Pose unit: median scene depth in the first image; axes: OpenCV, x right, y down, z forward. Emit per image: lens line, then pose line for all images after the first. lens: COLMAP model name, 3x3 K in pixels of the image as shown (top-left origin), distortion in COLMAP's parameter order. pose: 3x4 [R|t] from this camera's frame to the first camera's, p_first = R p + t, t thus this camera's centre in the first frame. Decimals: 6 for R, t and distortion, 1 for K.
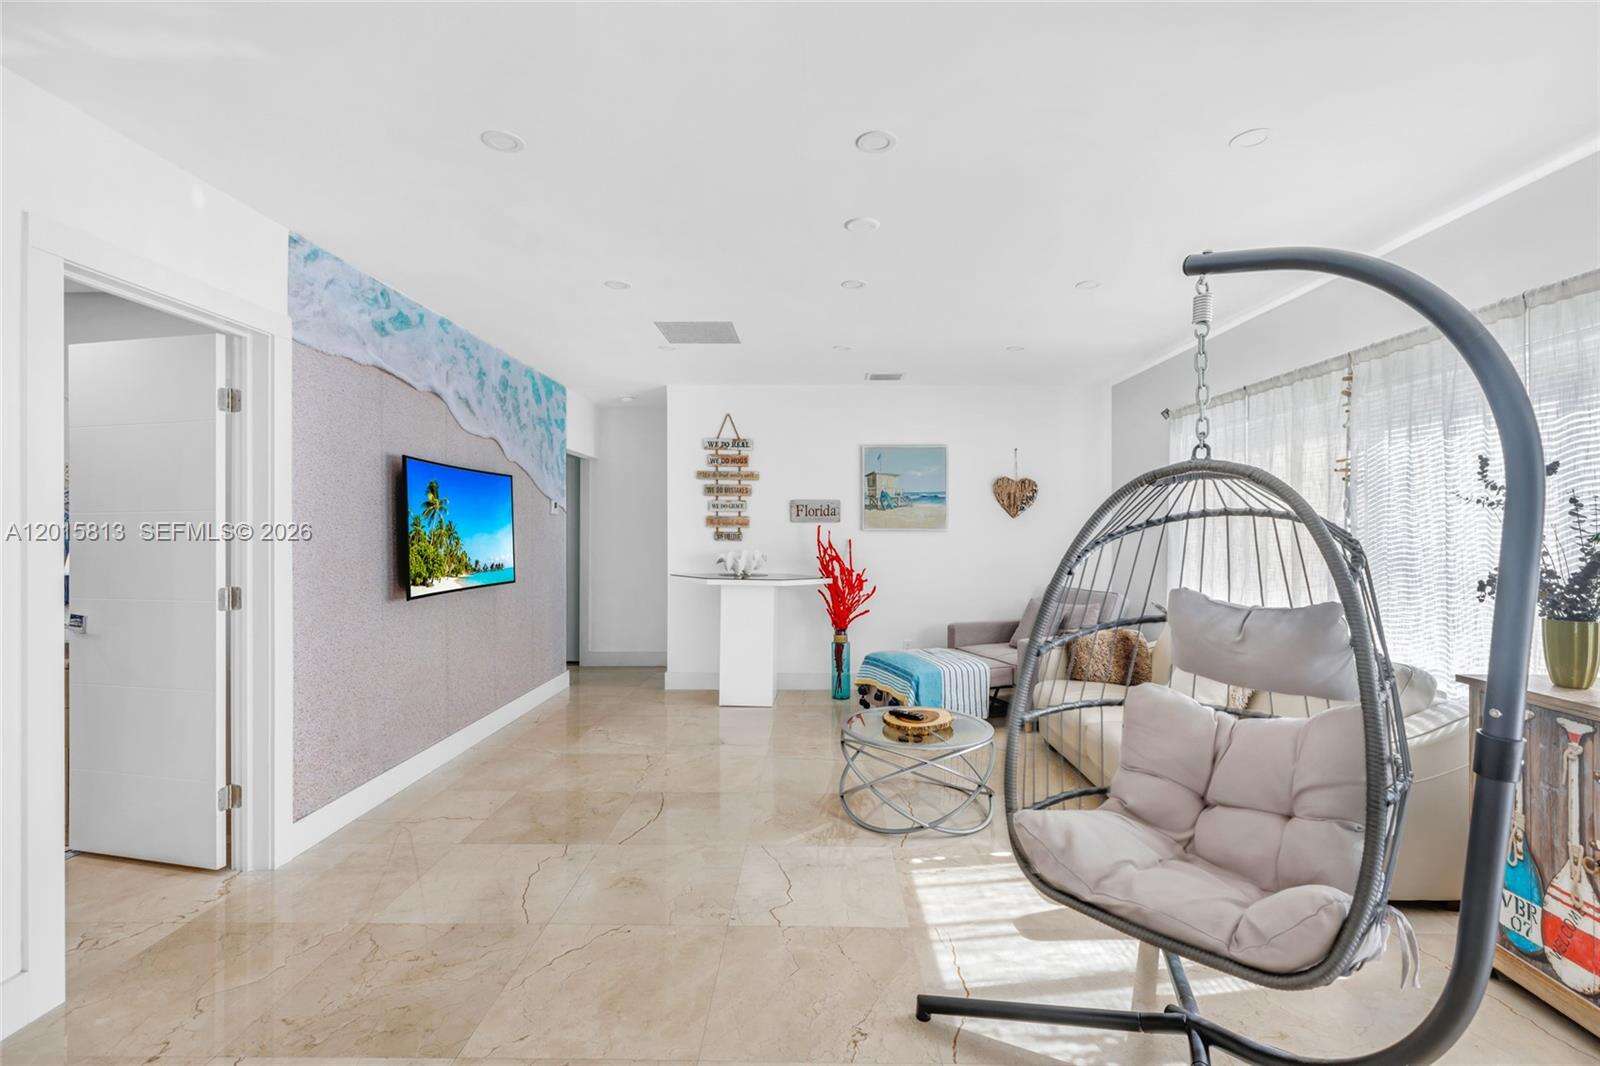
lens RADIAL K [[724.6, 0, 806.7], [0, 724.6, 529.0], [0, 0, 1]] dist [0.001863, -0.000650]
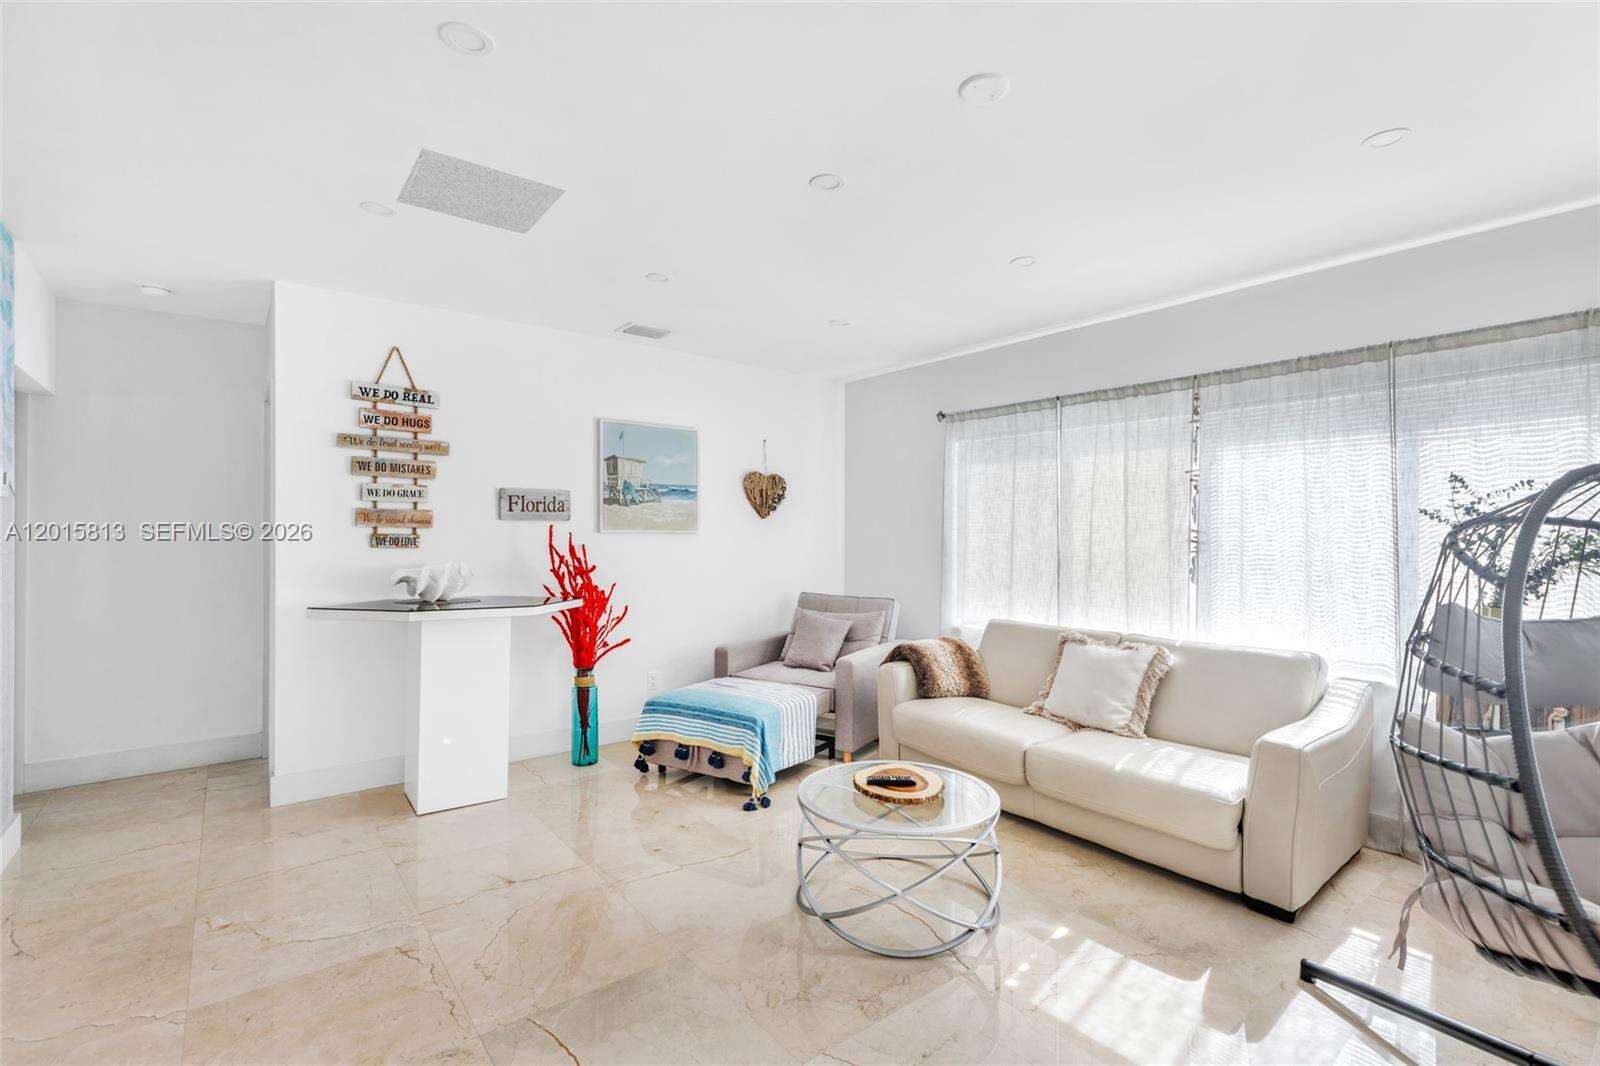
lens RADIAL K [[724.6, 0, 794.5], [0, 724.6, 539.6], [0, 0, 1]] dist [0.001863, -0.000650]
pose [[0.771914, -0.004352, 0.635712, -0.253770], [-0.004177, 0.999920, 0.011917, -0.000207], [-0.635713, -0.011854, 0.771834, 0.303639]]
